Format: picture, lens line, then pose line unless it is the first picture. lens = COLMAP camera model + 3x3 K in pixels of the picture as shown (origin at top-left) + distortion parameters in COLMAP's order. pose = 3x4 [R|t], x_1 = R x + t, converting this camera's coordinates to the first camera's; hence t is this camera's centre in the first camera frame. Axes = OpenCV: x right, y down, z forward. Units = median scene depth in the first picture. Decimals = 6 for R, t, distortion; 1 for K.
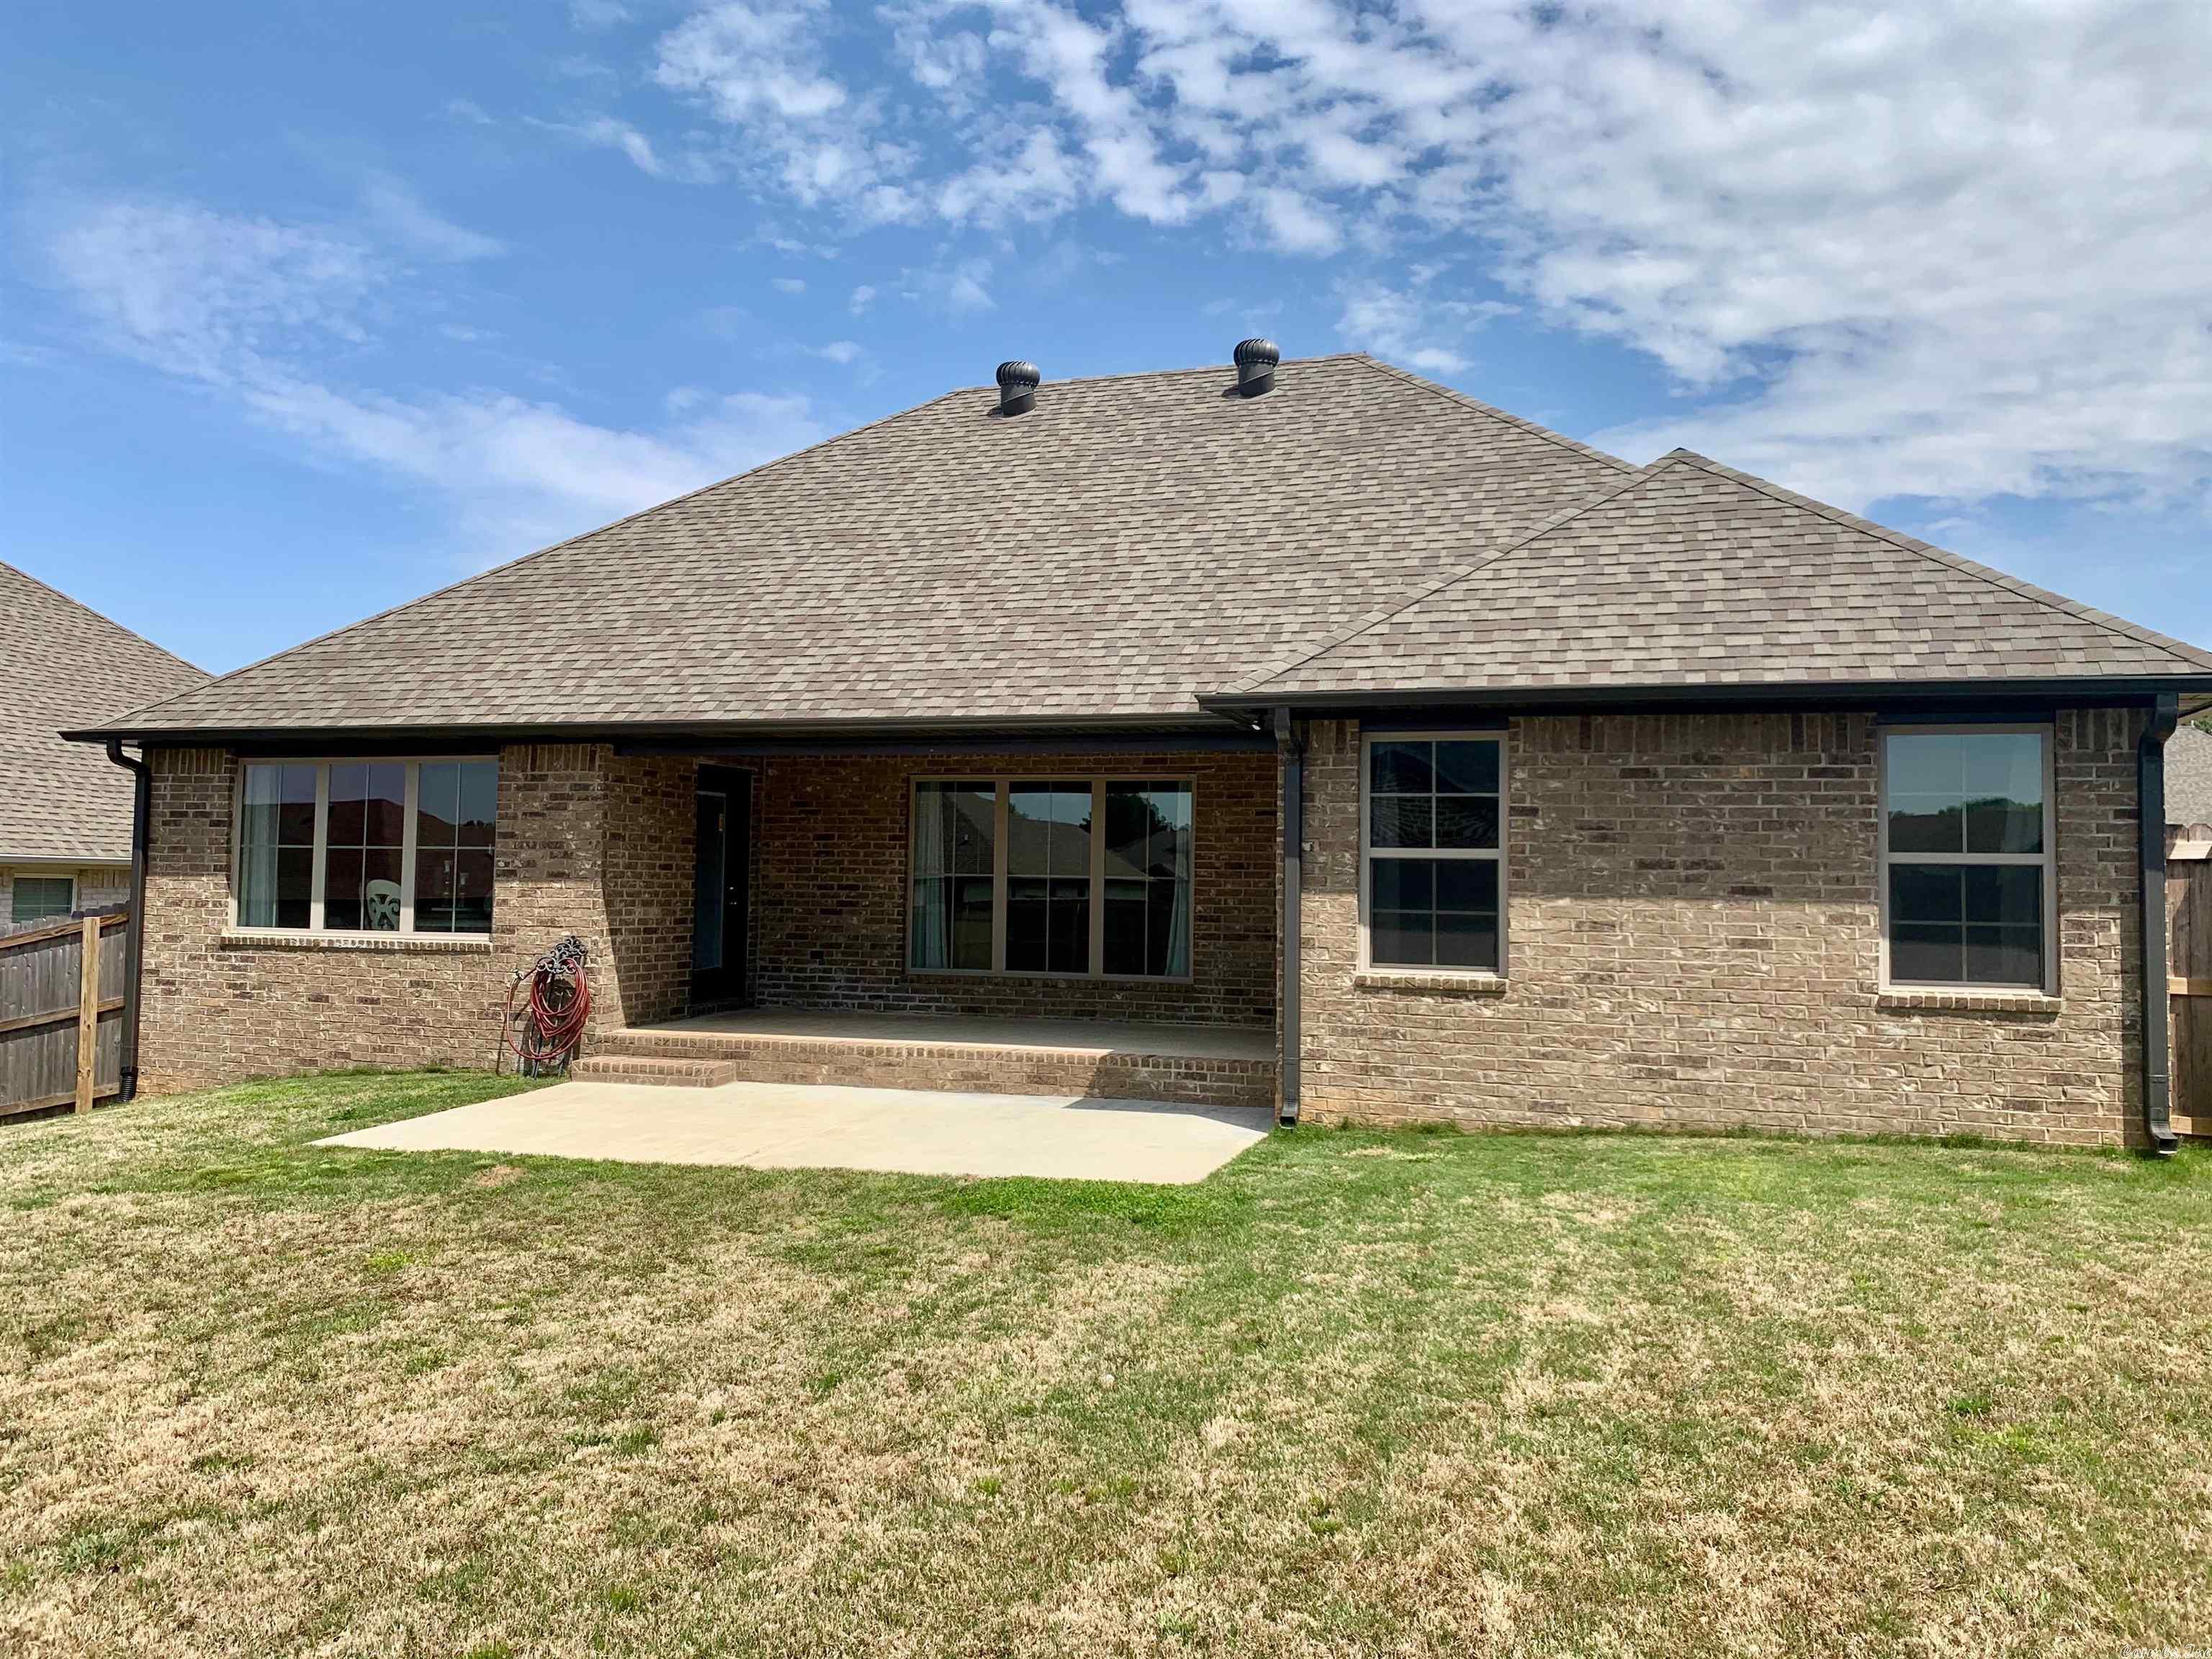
lens RADIAL K [[1698.4, 0, 1106.0], [0, 1698.4, 829.5], [0, 0, 1]] dist [0.068611, -0.091519]
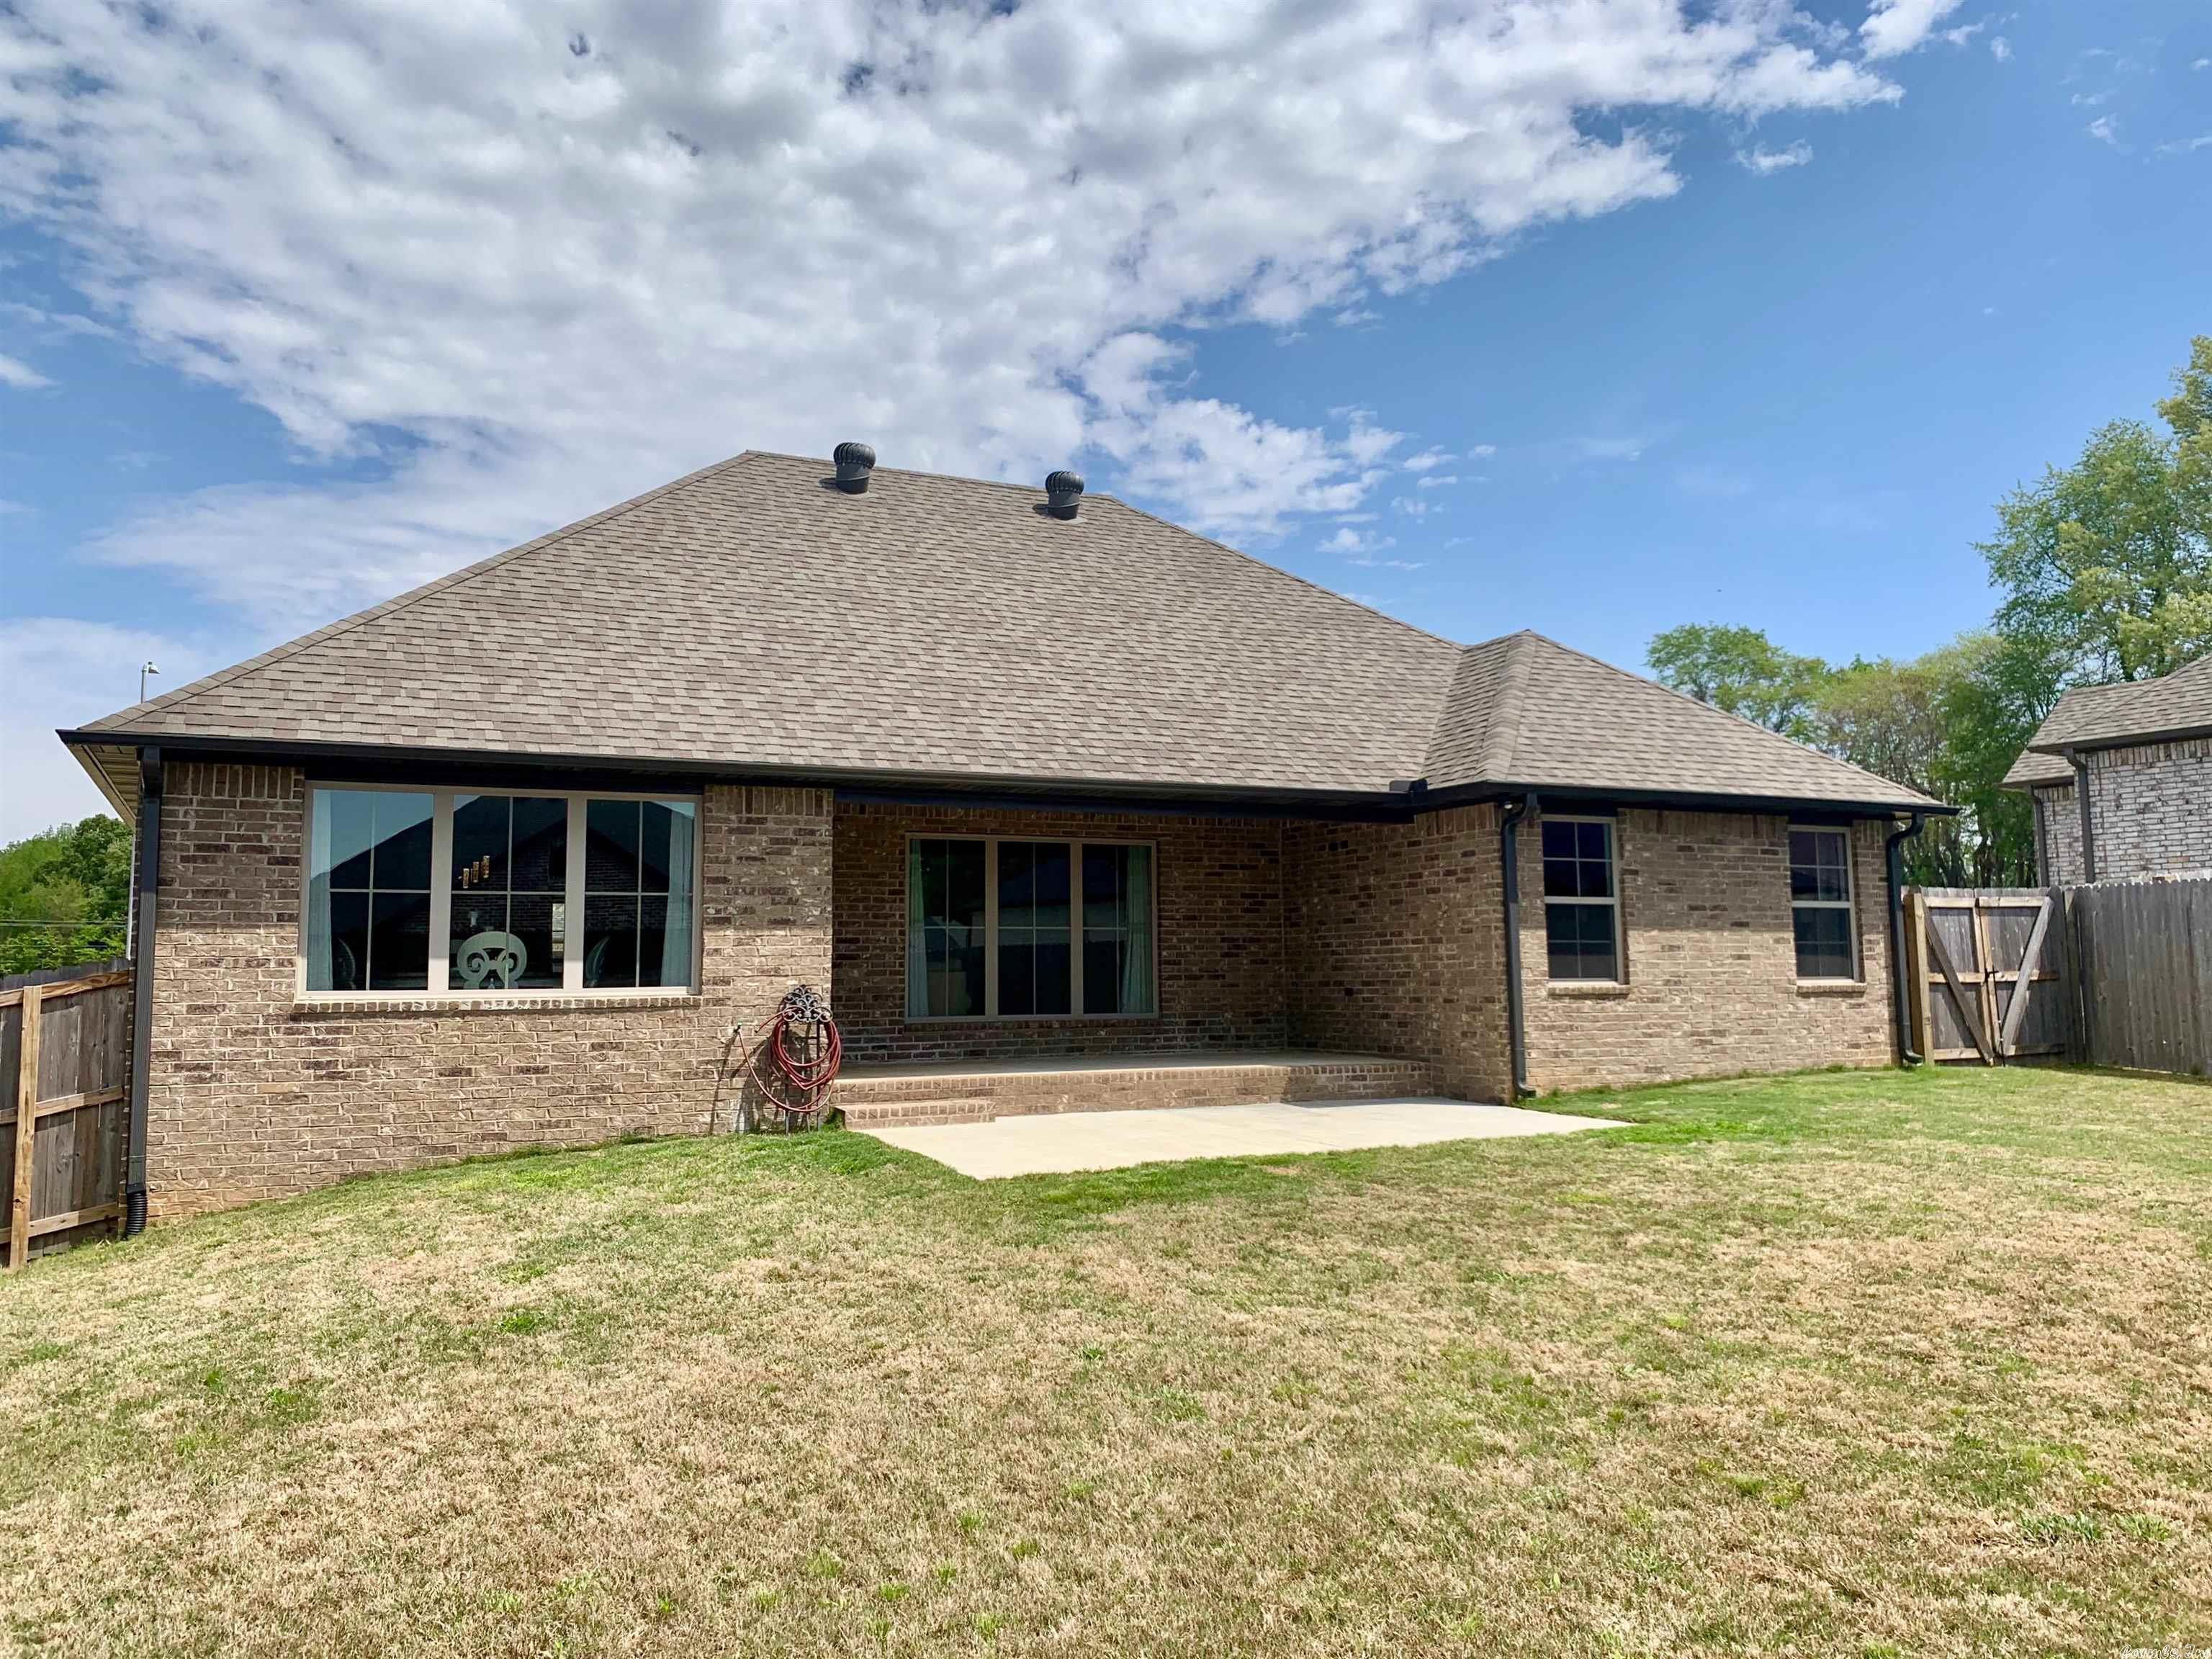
lens RADIAL K [[1741.9, 0, 1106.0], [0, 1741.9, 829.5], [0, 0, 1]] dist [0.075977, -0.110717]
pose [[0.719863, 0.038718, 0.693035, -0.875264], [-0.001883, 0.998548, -0.053831, 0.027068], [-0.694113, 0.037446, 0.718891, 0.164547]]
